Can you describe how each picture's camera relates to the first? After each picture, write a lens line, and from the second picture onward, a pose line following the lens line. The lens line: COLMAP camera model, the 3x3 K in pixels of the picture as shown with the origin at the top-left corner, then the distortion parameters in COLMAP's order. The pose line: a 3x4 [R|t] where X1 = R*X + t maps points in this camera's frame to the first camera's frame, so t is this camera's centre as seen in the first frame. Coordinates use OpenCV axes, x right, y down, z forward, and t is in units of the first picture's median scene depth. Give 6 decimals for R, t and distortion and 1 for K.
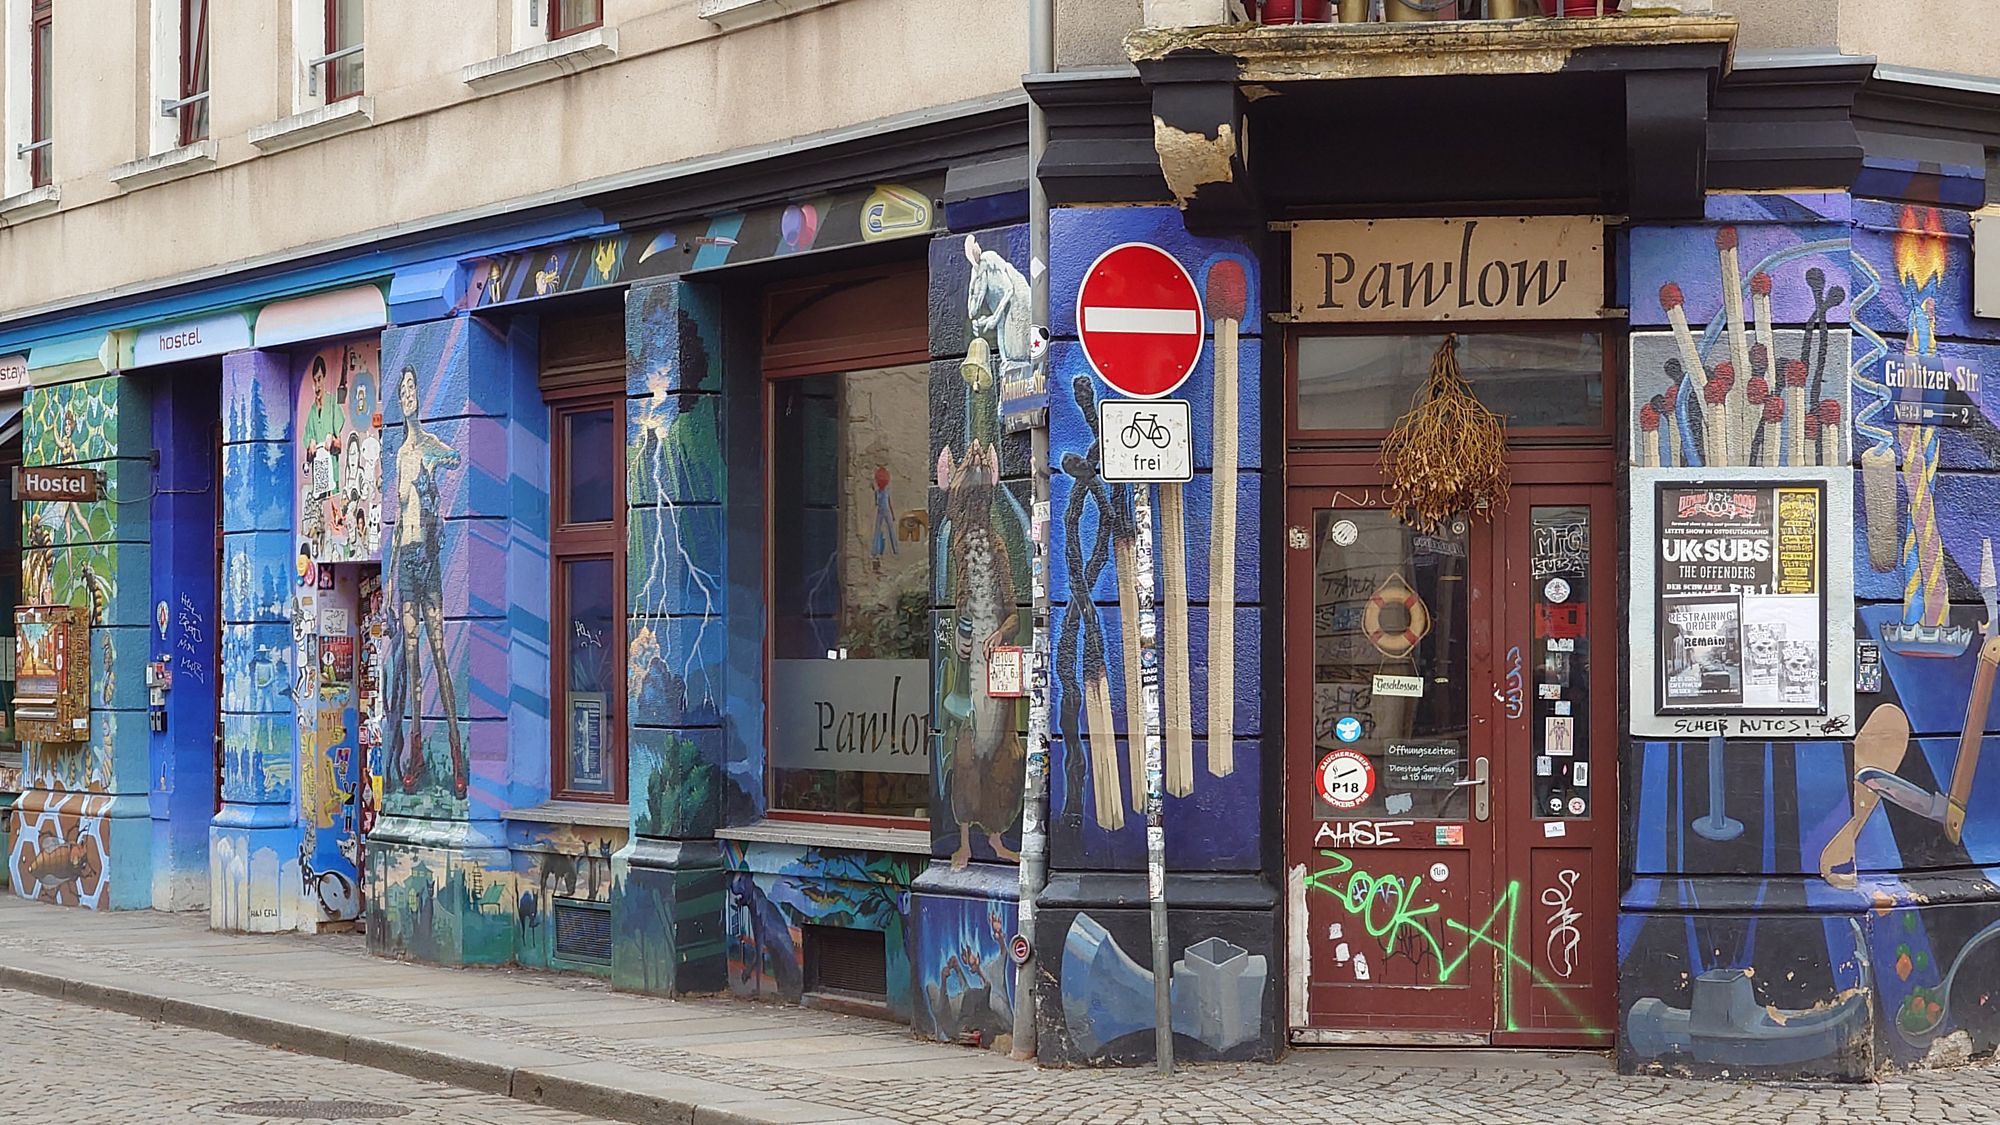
lens RADIAL K [[9458.9, 0, 998.8], [0, 9458.9, 572.6], [0, 0, 1]] dist [0.140346, 0.000000]
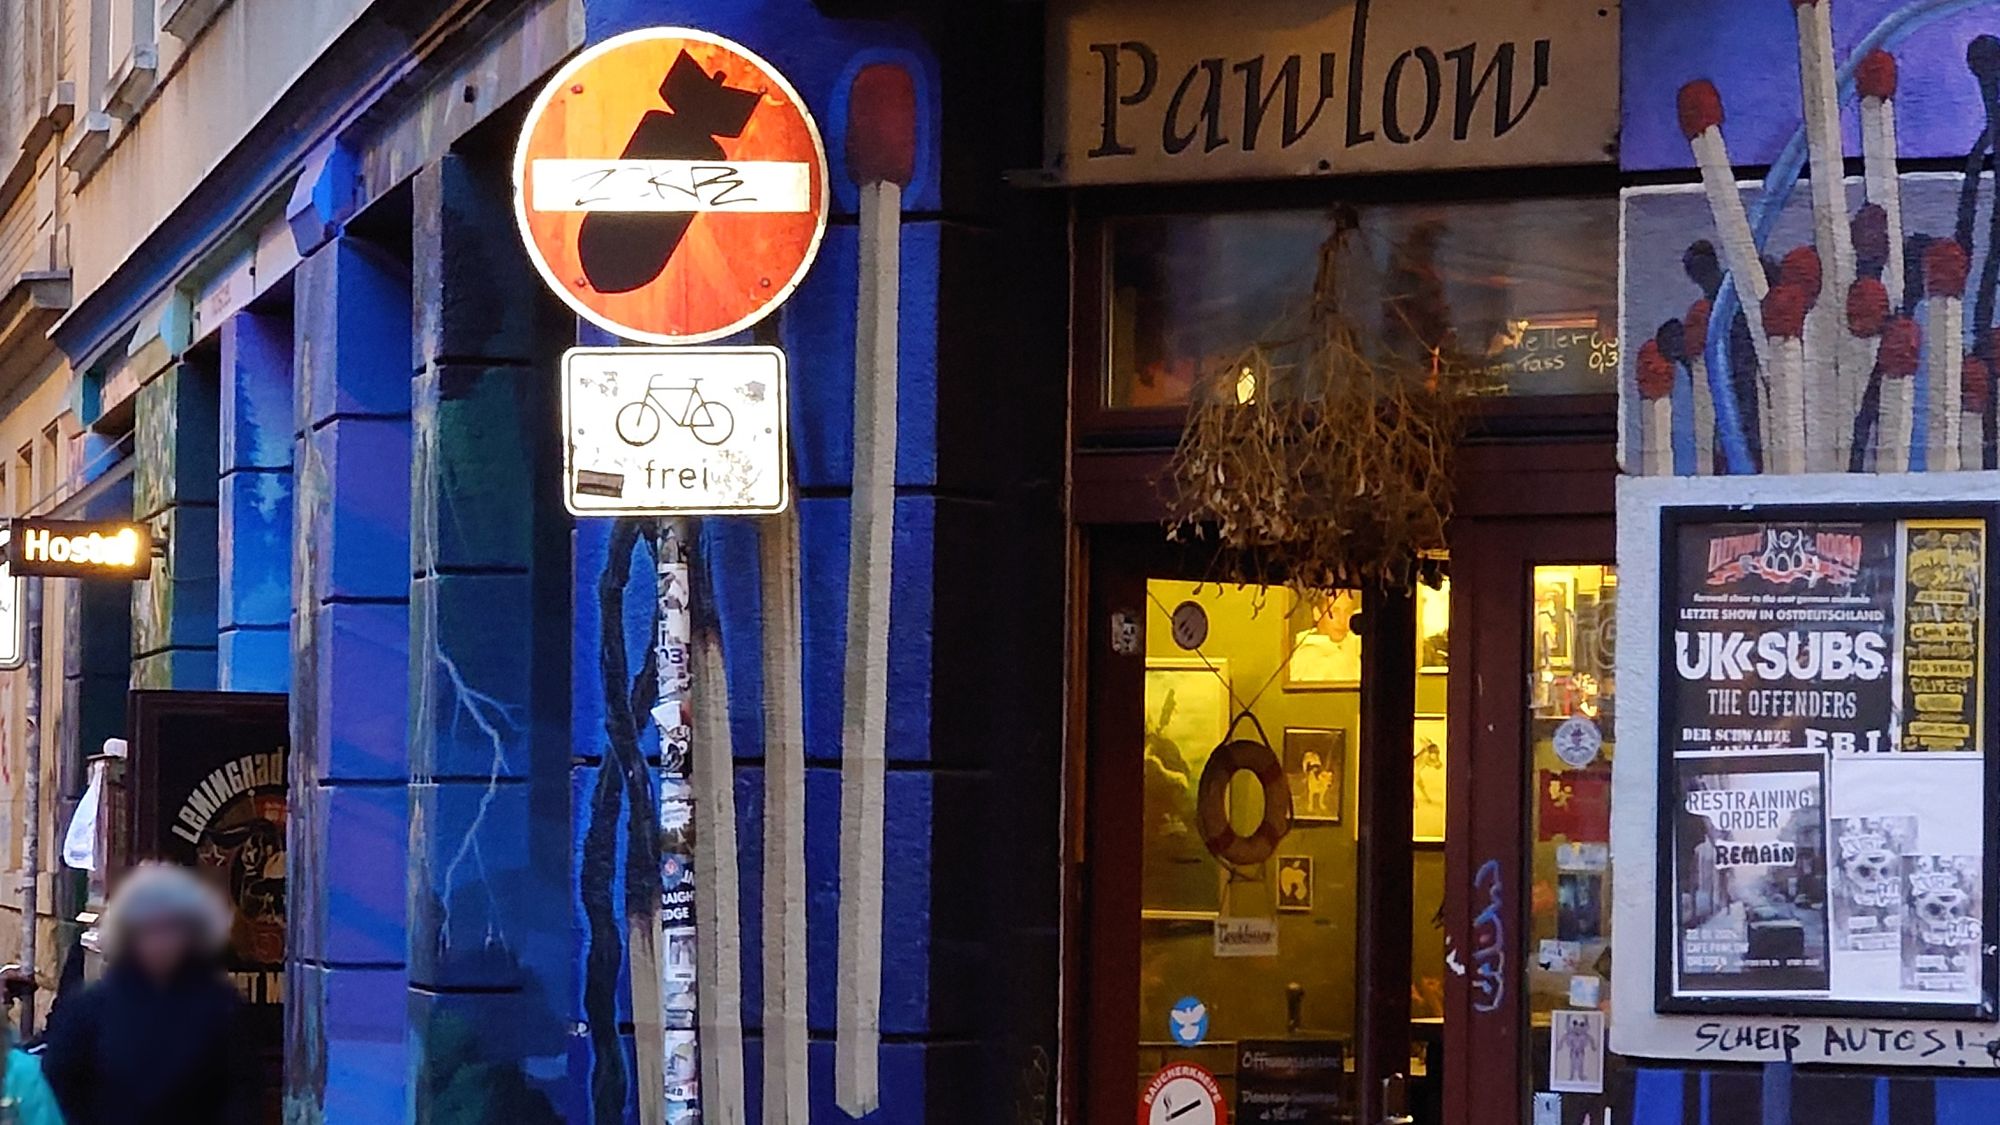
lens RADIAL K [[9458.9, 0, 1000.3], [0, 9458.9, 548.4], [0, 0, 1]] dist [0.140346, 0.000000]
pose [[0.784961, -0.006137, -0.619515, 0.330847], [-0.006536, 0.999813, -0.018186, 0.001033], [0.619511, 0.018324, 0.784774, 0.615488]]
